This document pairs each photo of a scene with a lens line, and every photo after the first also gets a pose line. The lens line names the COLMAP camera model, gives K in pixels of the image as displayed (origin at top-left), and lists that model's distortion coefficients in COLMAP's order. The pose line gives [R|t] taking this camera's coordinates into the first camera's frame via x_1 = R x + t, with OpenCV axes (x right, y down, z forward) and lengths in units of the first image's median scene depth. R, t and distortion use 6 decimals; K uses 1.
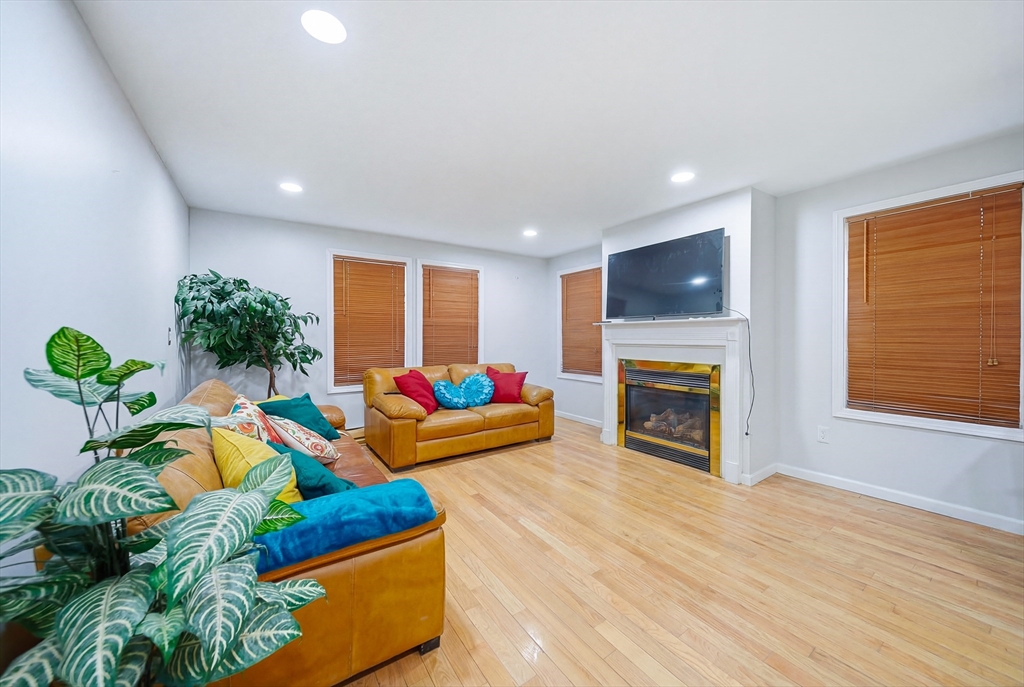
lens RADIAL K [[373.2, 0, 508.8], [0, 373.2, 343.4], [0, 0, 1]] dist [0.000162, -0.000179]
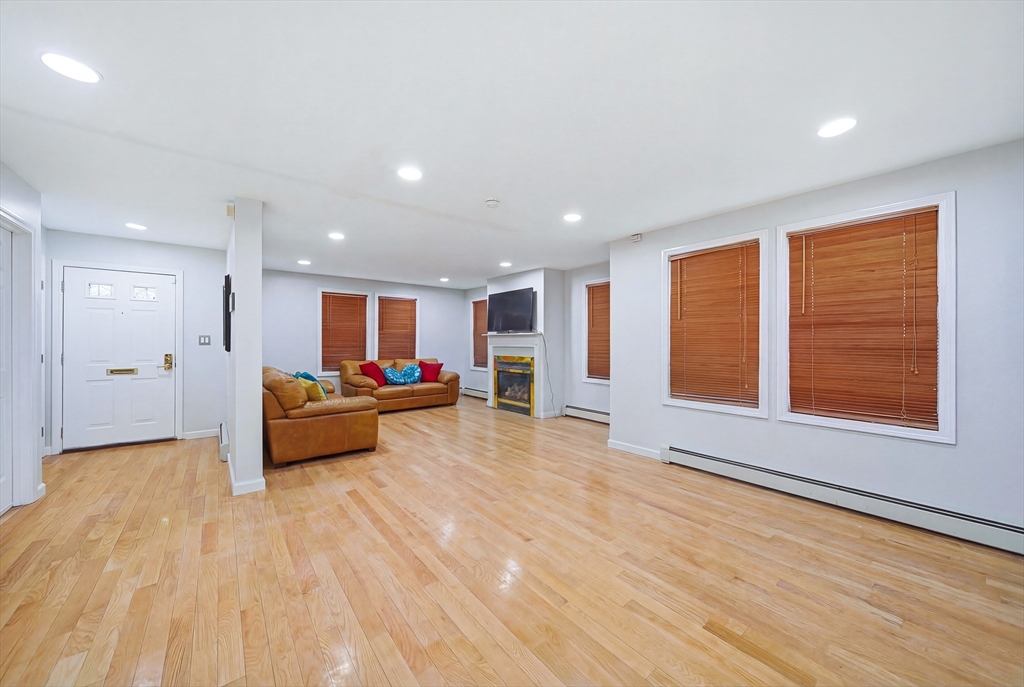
lens RADIAL K [[373.2, 0, 502.4], [0, 373.2, 341.0], [0, 0, 1]] dist [0.000162, -0.000179]
pose [[0.998364, 0.009316, 0.056409, 0.235475], [-0.008077, 0.999722, -0.022142, 0.011462], [-0.056600, 0.021650, 0.998162, -0.697279]]
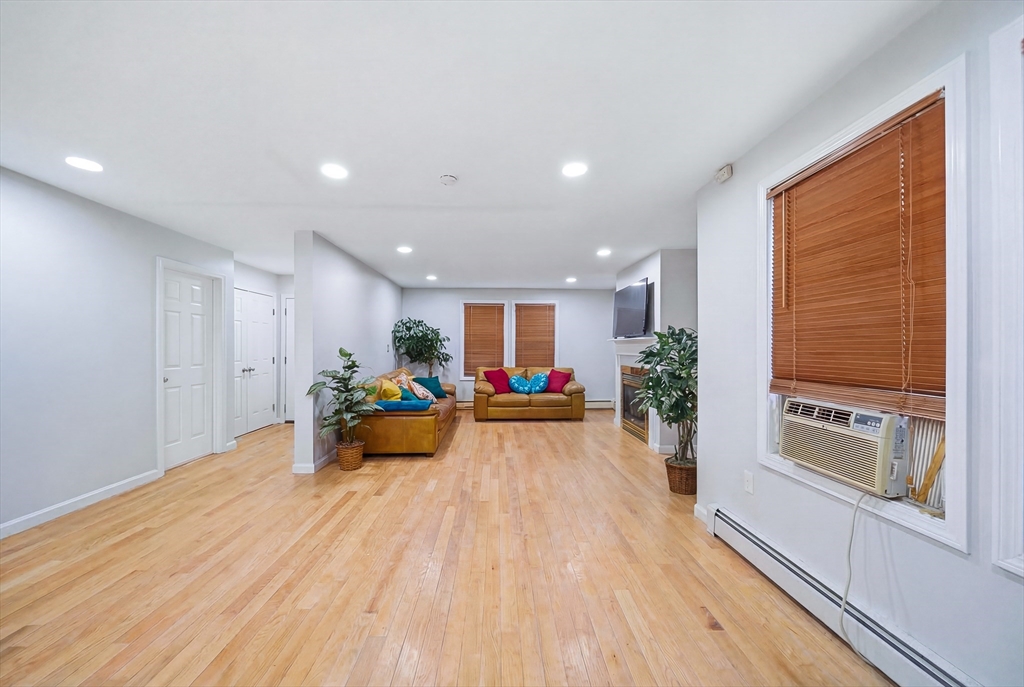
lens RADIAL K [[373.2, 0, 510.1], [0, 373.2, 352.8], [0, 0, 1]] dist [0.000162, -0.000179]
pose [[0.842251, 0.012667, -0.538937, 0.692574], [-0.015851, 0.999874, -0.001271, 0.001660], [0.538852, 0.009613, 0.842345, -0.401571]]
